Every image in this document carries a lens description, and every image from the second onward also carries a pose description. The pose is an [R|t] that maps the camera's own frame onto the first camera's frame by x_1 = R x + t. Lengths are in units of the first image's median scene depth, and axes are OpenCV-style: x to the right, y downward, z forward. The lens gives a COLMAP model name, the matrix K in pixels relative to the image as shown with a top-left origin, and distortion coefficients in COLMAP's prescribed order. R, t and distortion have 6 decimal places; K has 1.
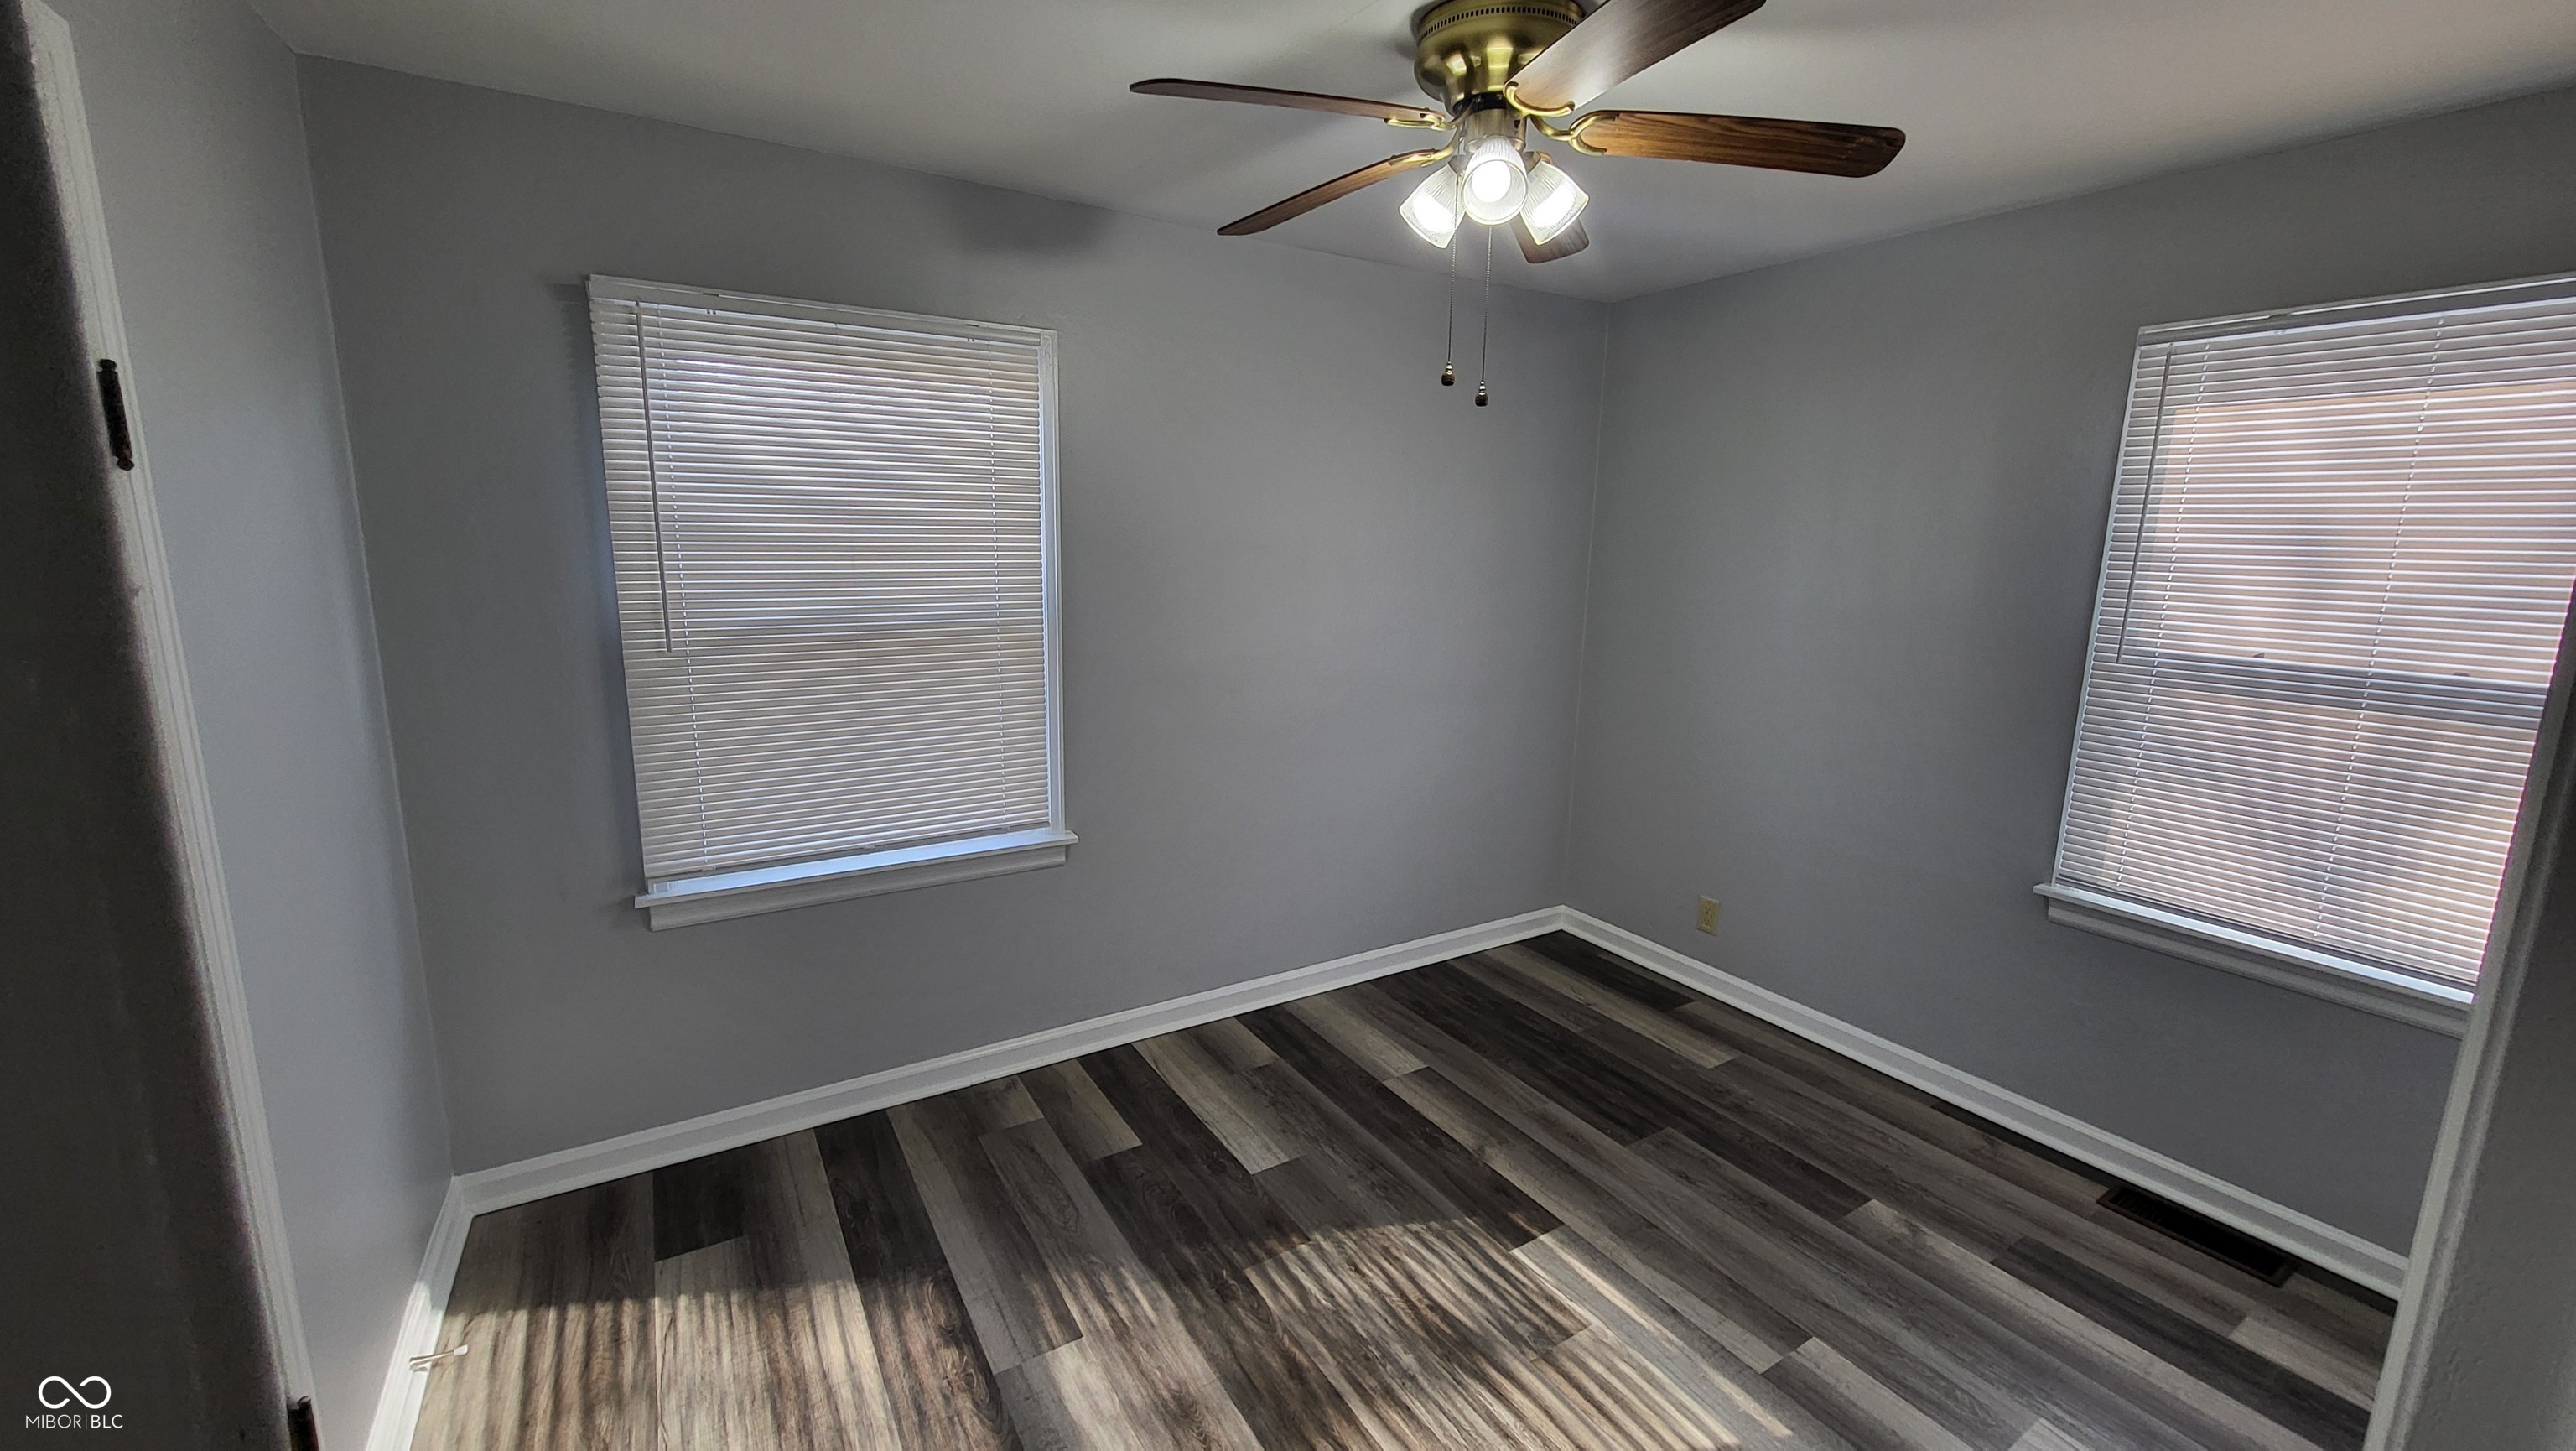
lens RADIAL K [[1011.2, 0, 1294.9], [0, 1011.2, 716.4], [0, 0, 1]] dist [-0.002176, -0.000221]
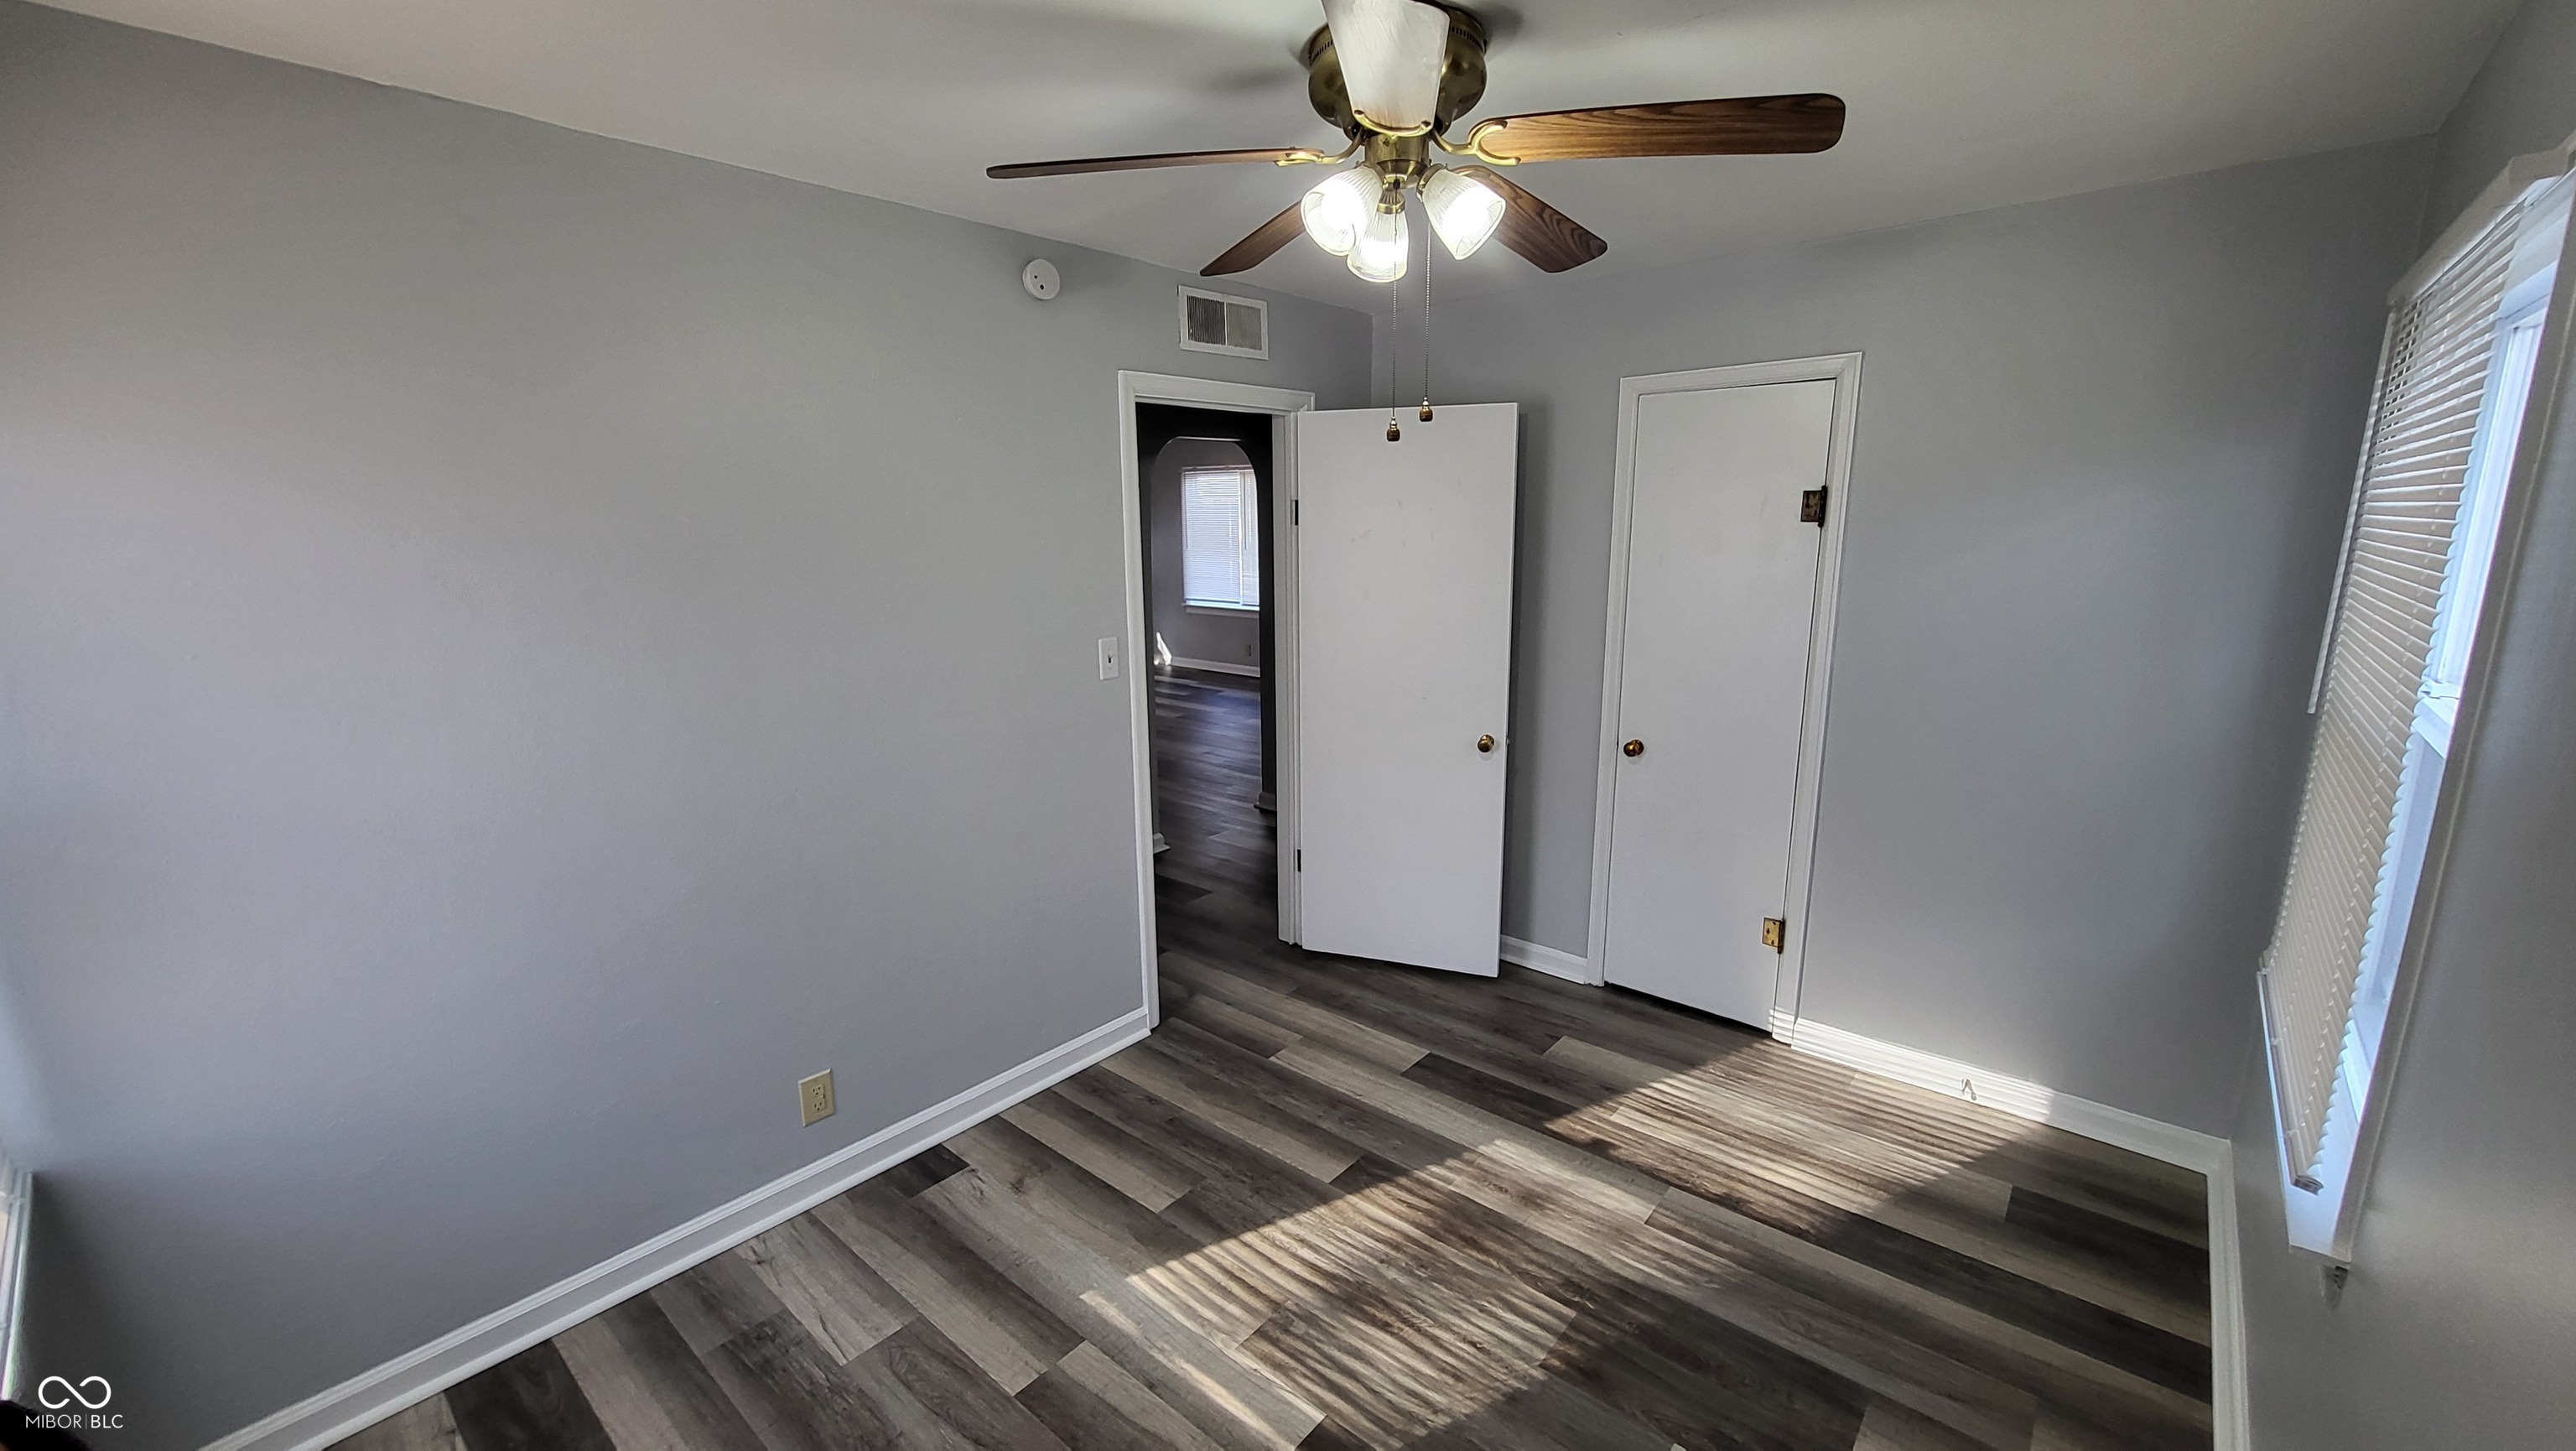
lens RADIAL K [[1011.2, 0, 1294.9], [0, 1011.2, 716.4], [0, 0, 1]] dist [-0.002176, -0.000221]
pose [[-0.953157, 0.053713, -0.297669, 0.496354], [-0.061564, 0.929058, 0.364777, -0.352022], [0.296145, 0.366015, -0.882231, 1.649648]]
